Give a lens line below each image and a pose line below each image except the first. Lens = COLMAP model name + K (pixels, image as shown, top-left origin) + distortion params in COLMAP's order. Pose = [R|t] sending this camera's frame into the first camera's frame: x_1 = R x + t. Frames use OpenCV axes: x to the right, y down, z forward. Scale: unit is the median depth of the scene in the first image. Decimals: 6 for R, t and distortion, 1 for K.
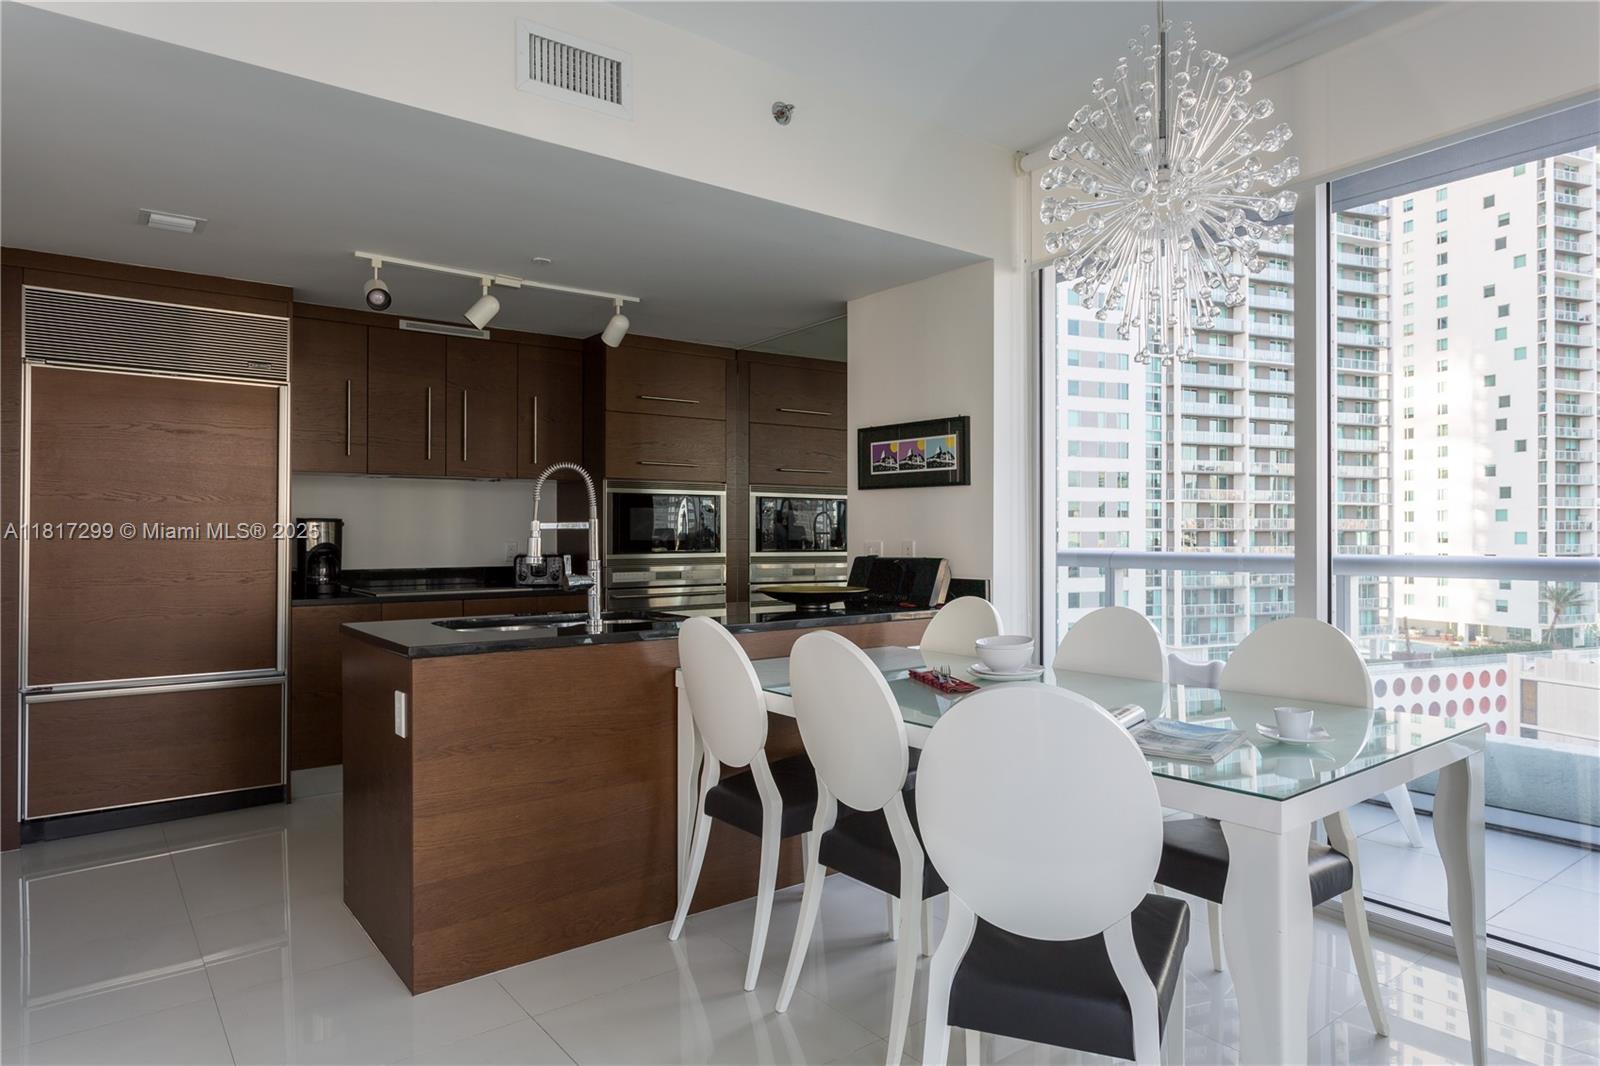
lens RADIAL K [[946.4, 0, 792.0], [0, 946.4, 530.8], [0, 0, 1]] dist [-0.006899, 0.000580]
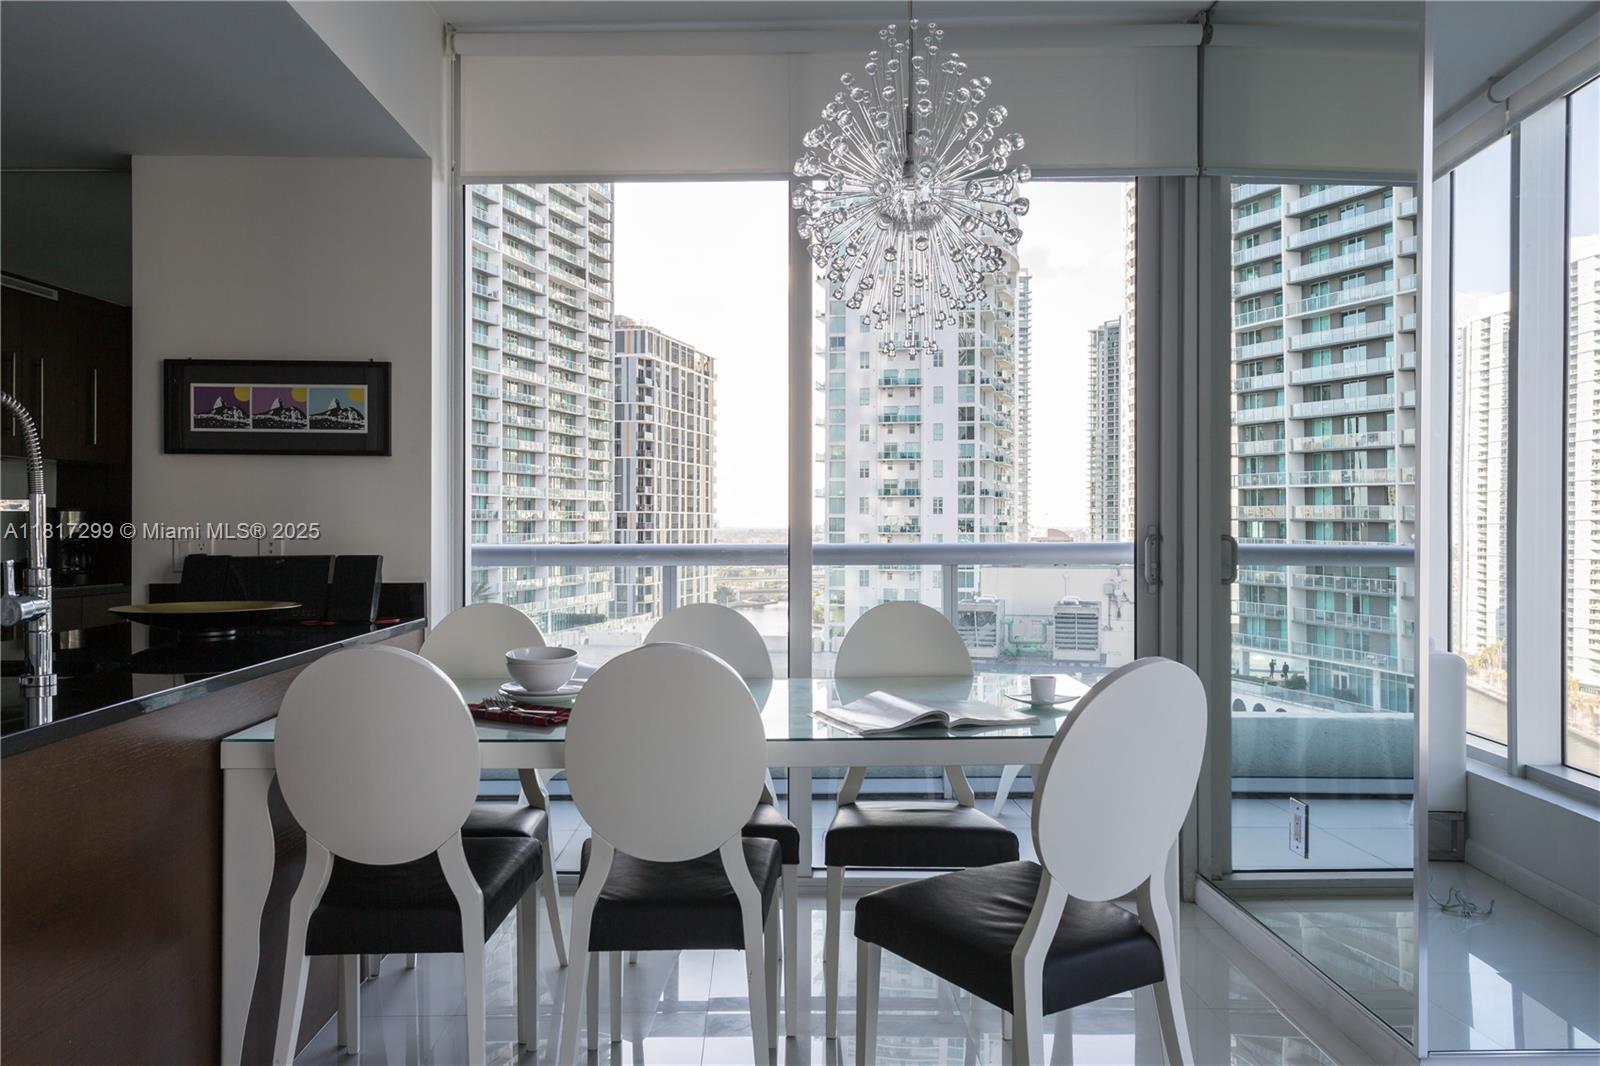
lens RADIAL K [[1278.5, 0, 783.2], [0, 1278.5, 527.8], [0, 0, 1]] dist [0.009699, 0.002681]
pose [[0.592039, -0.000675, 0.805909, -0.377775], [-0.005607, 0.999972, 0.004956, 0.000800], [-0.805890, -0.007453, 0.592019, 0.138885]]
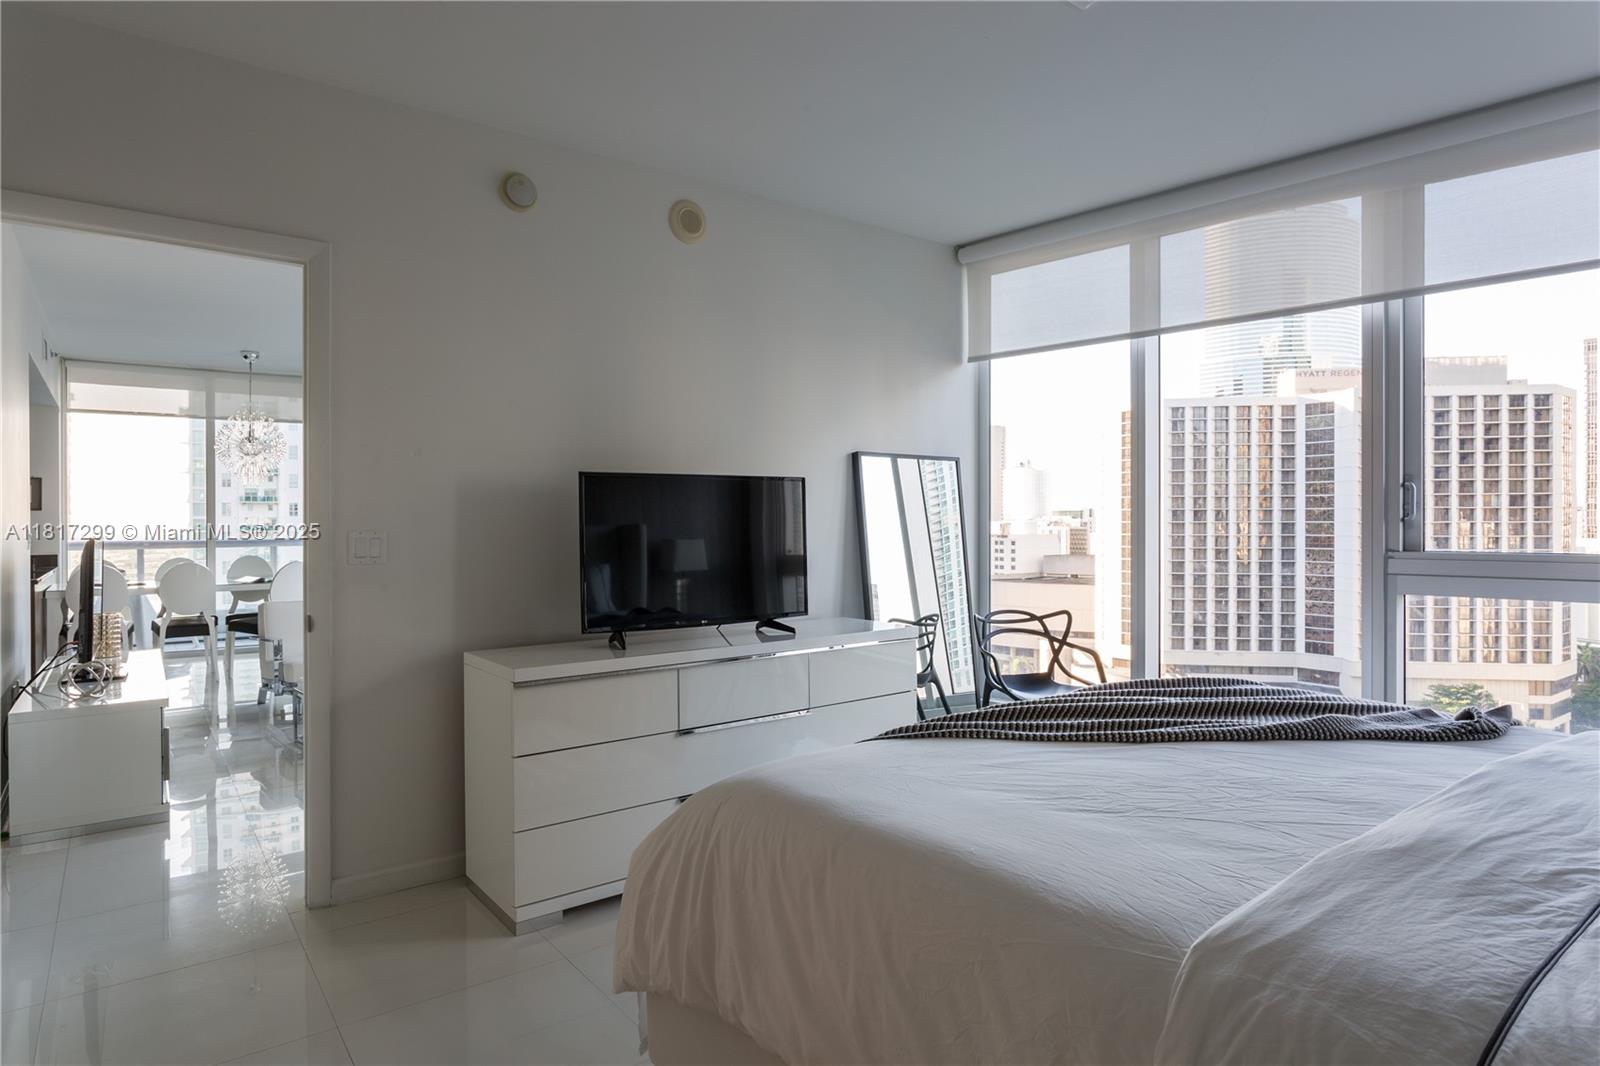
lens RADIAL K [[909.9, 0, 797.4], [0, 909.9, 527.7], [0, 0, 1]] dist [0.001453, 0.000938]
pose [[0.009523, -0.005475, 0.999940, -1.577694], [-0.001302, 0.999984, 0.005488, -0.019968], [-0.999954, -0.001354, 0.009516, -0.607619]]
